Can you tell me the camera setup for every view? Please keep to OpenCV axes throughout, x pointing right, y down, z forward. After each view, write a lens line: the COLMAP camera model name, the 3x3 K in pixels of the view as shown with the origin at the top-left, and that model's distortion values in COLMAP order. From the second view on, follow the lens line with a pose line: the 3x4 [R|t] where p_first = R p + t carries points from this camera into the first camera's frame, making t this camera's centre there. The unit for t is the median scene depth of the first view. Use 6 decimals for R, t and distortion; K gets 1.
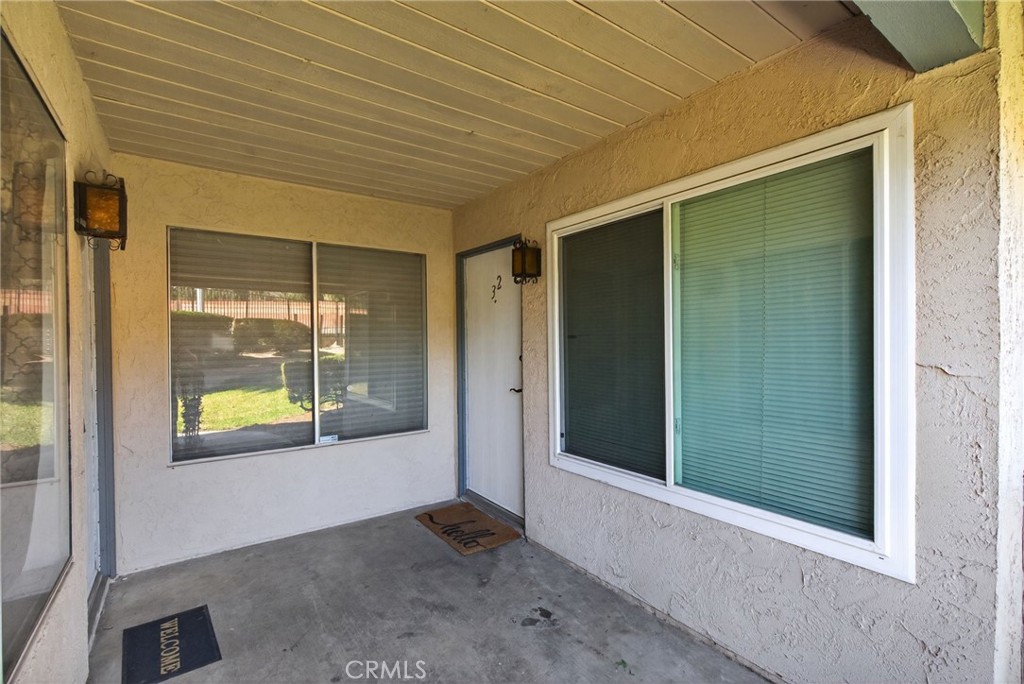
lens RADIAL K [[467.6, 0, 507.7], [0, 467.6, 339.9], [0, 0, 1]] dist [0.000492, 0.000100]
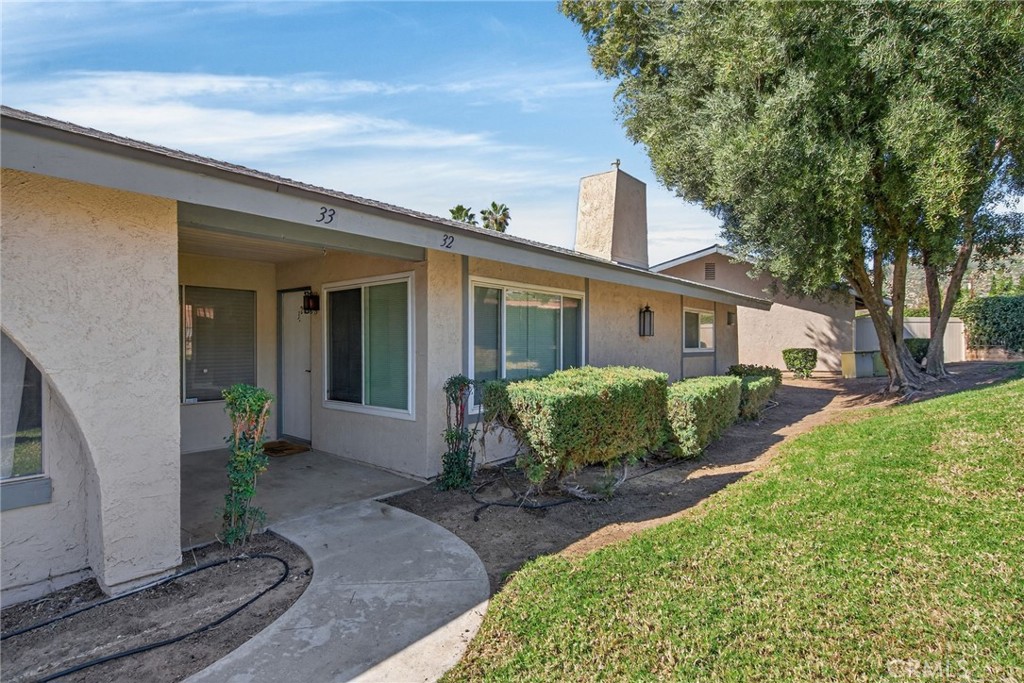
lens RADIAL K [[510.3, 0, 512.0], [0, 510.3, 341.5], [0, 0, 1]] dist [-0.000028, 0.000019]
pose [[0.965718, 0.011573, 0.259335, 0.306546], [-0.010487, 0.999929, -0.005572, -0.003936], [-0.259381, 0.002661, 0.965771, -1.287475]]
